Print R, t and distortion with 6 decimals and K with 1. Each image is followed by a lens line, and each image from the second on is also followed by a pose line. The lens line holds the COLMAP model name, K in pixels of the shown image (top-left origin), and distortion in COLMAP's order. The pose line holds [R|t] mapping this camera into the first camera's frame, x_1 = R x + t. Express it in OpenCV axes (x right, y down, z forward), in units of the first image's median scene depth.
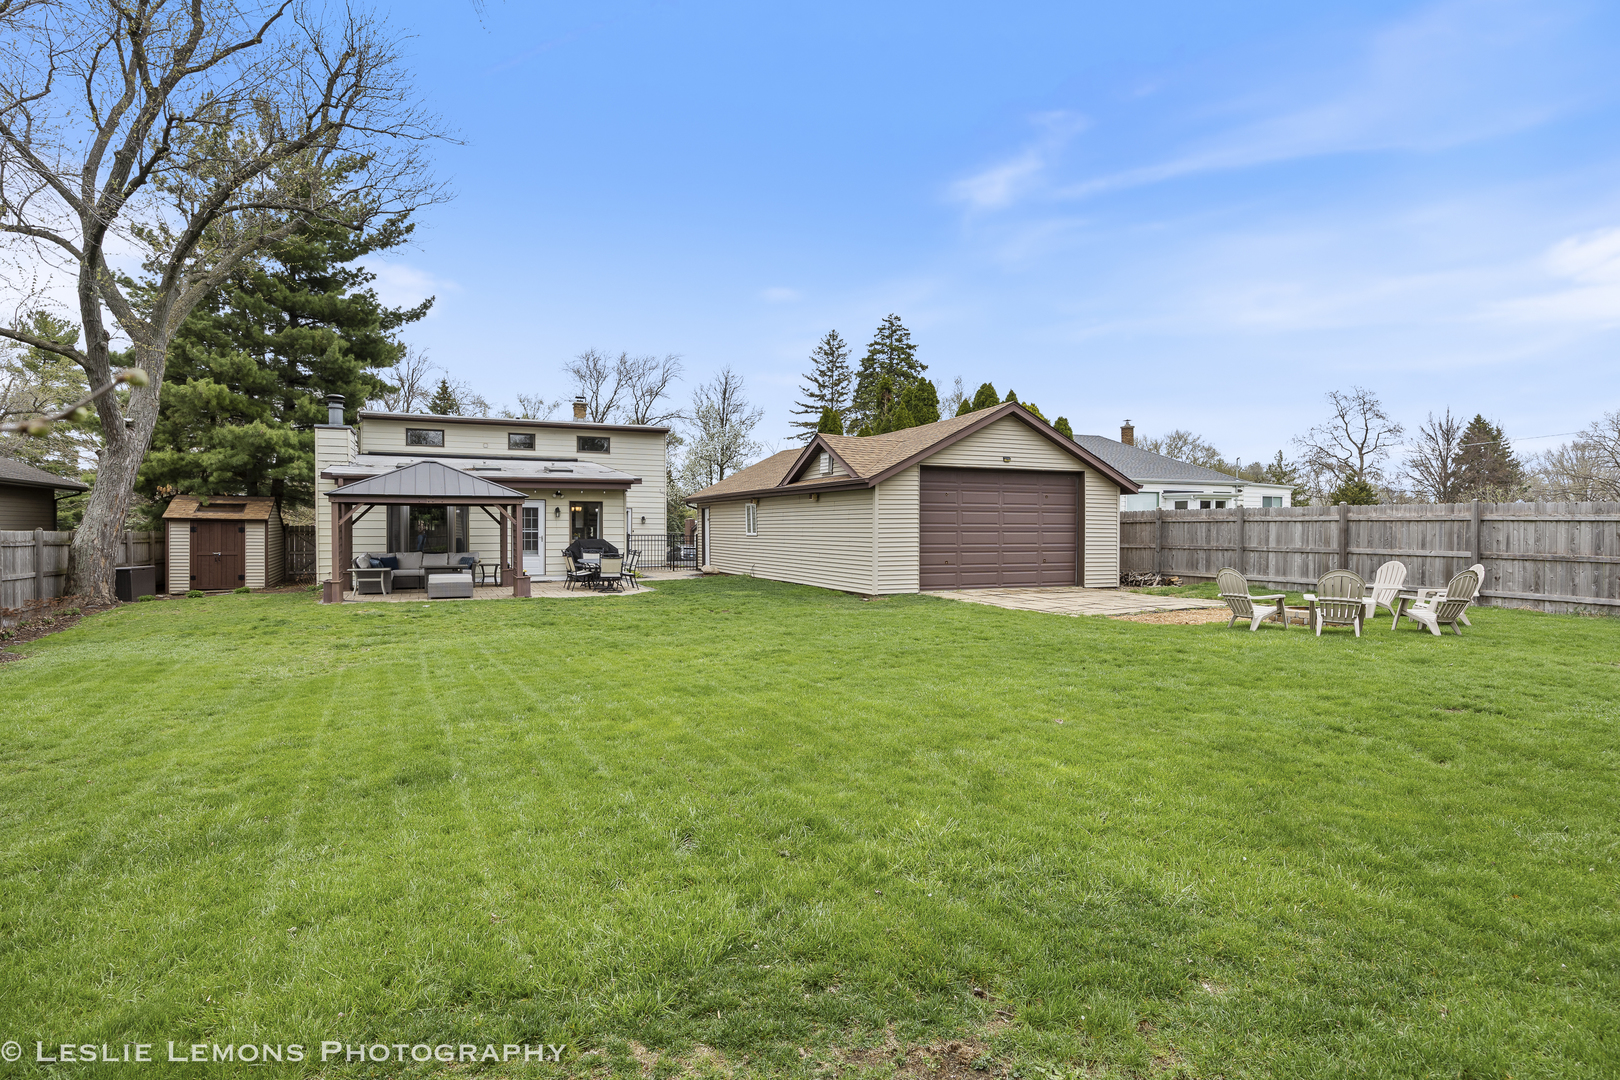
lens RADIAL K [[887.2, 0, 810.0], [0, 887.2, 540.0], [0, 0, 1]] dist [-0.000652, -0.000289]
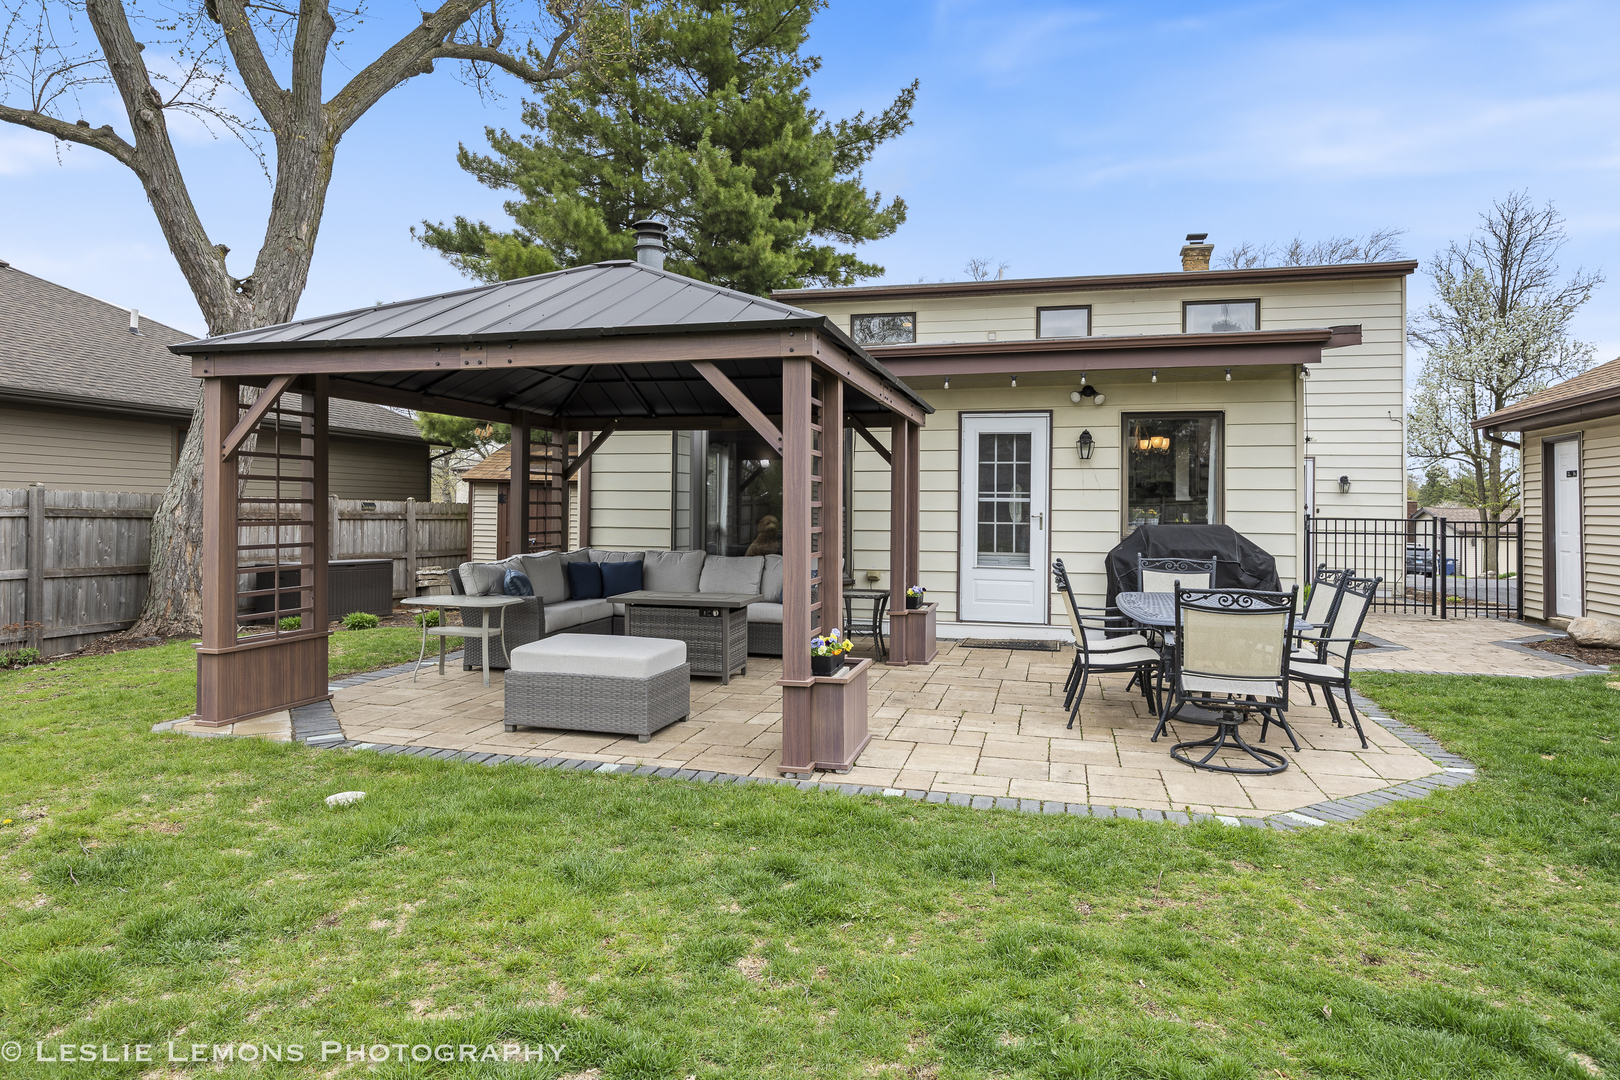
lens RADIAL K [[950.9, 0, 809.0], [0, 950.9, 505.2], [0, 0, 1]] dist [-0.018470, 0.000486]
pose [[0.779180, 0.001736, -0.626798, -0.135747], [-0.018401, 0.999629, -0.020105, 0.001457], [0.626530, 0.027199, 0.778922, 0.638860]]
